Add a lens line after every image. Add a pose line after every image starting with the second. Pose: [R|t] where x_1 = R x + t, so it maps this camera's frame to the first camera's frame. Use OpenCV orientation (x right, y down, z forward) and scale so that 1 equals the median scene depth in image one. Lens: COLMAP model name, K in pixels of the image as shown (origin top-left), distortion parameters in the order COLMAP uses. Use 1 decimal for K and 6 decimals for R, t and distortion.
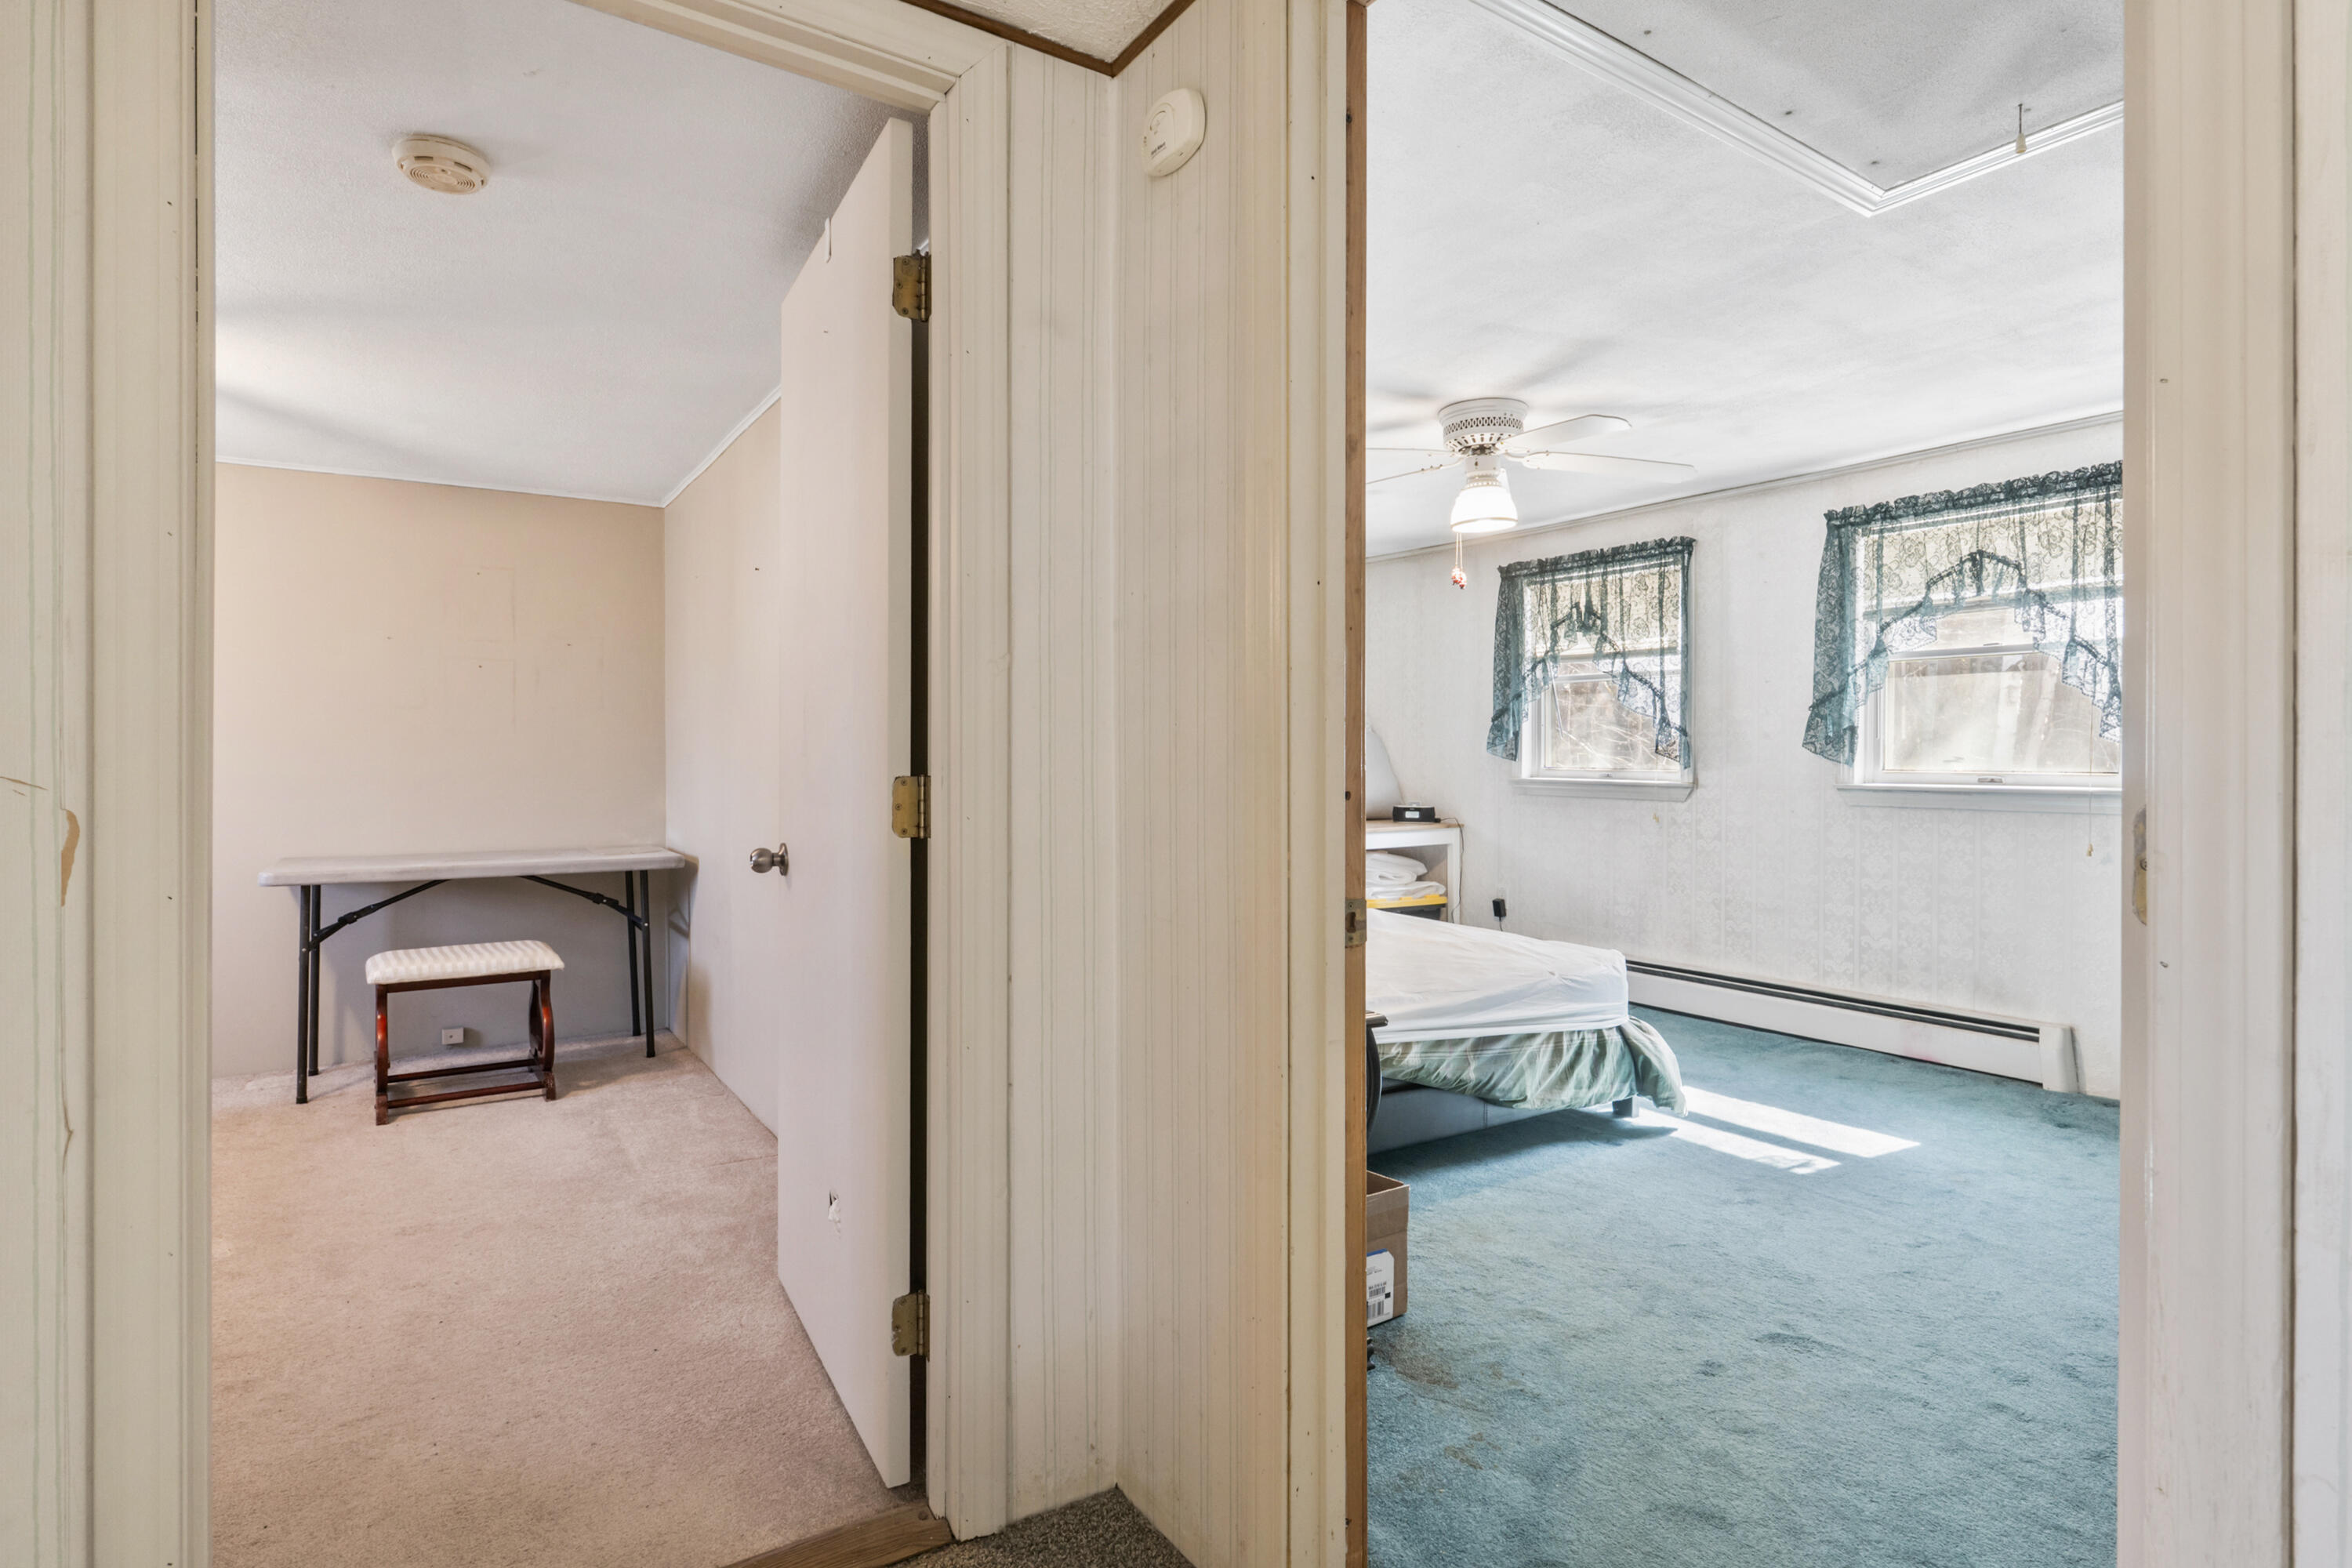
lens RADIAL K [[1181.7, 0, 1176.0], [0, 1181.7, 784.0], [0, 0, 1]] dist [-0.001228, -0.000167]
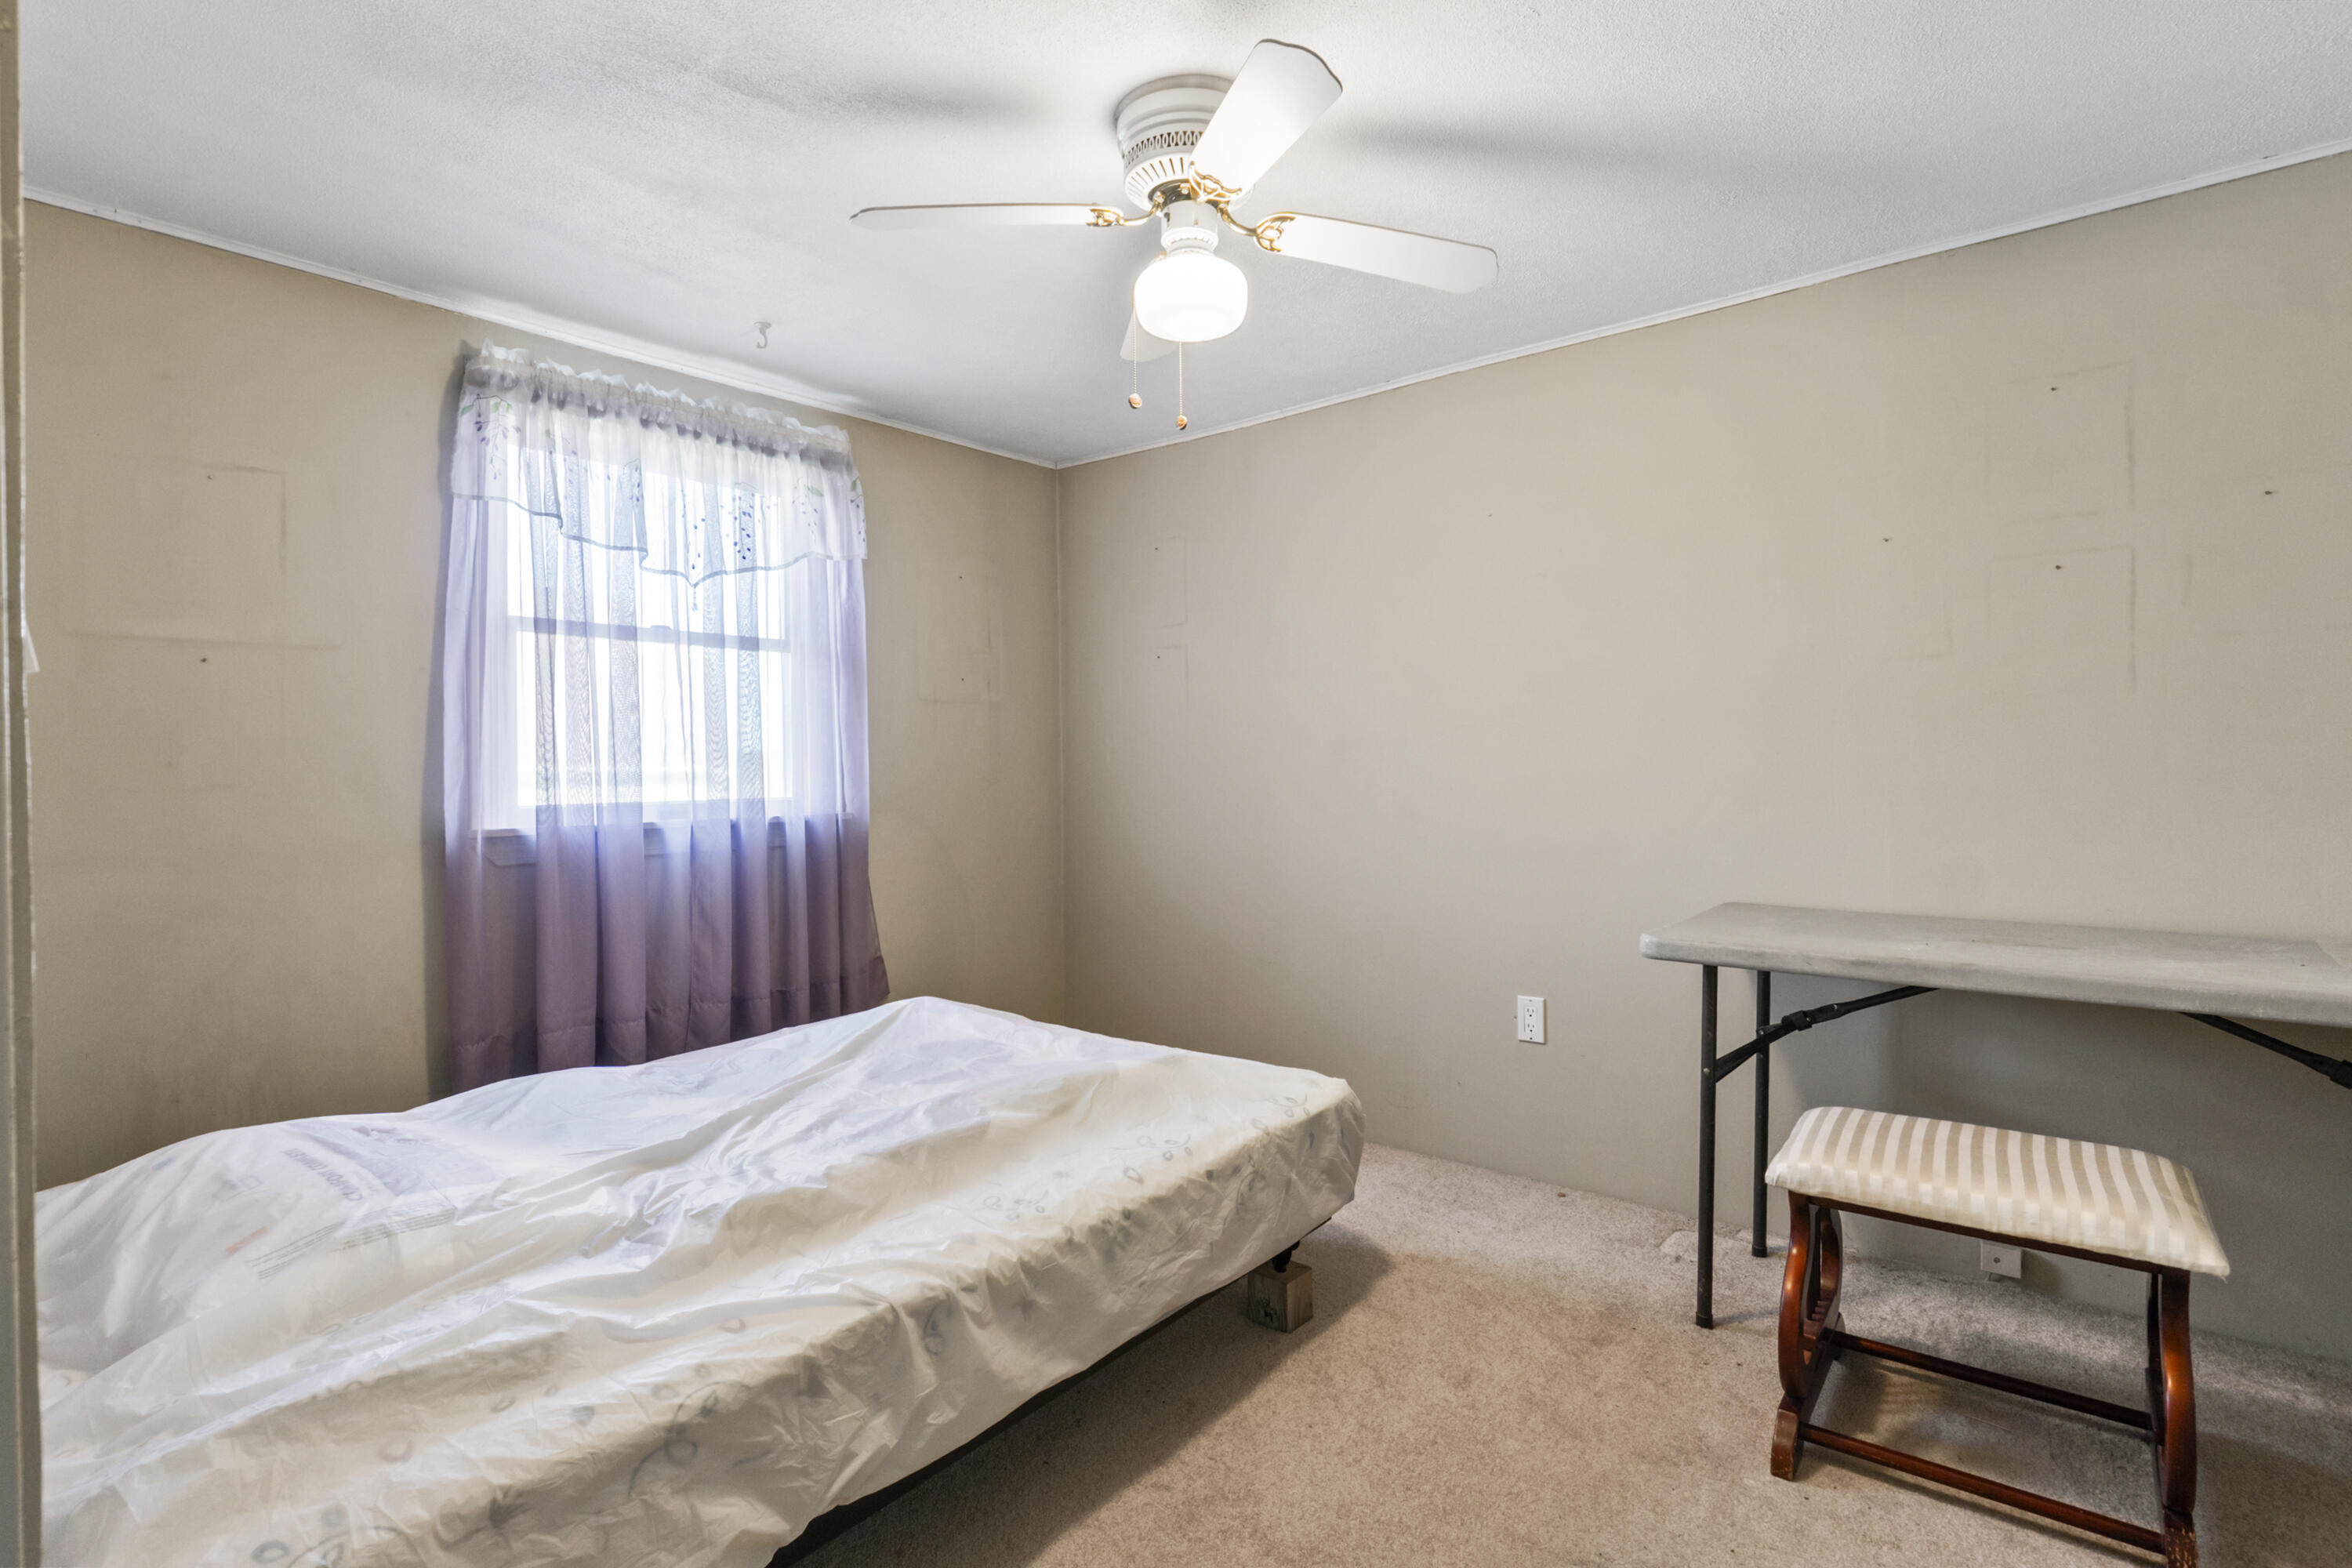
lens RADIAL K [[1111.2, 0, 1176.0], [0, 1111.2, 784.0], [0, 0, 1]] dist [-0.001866, -0.000697]
pose [[0.301909, -0.001731, -0.953335, -0.277279], [-0.007917, 0.999959, -0.004323, 0.000718], [0.953304, 0.008852, 0.301883, 0.557965]]
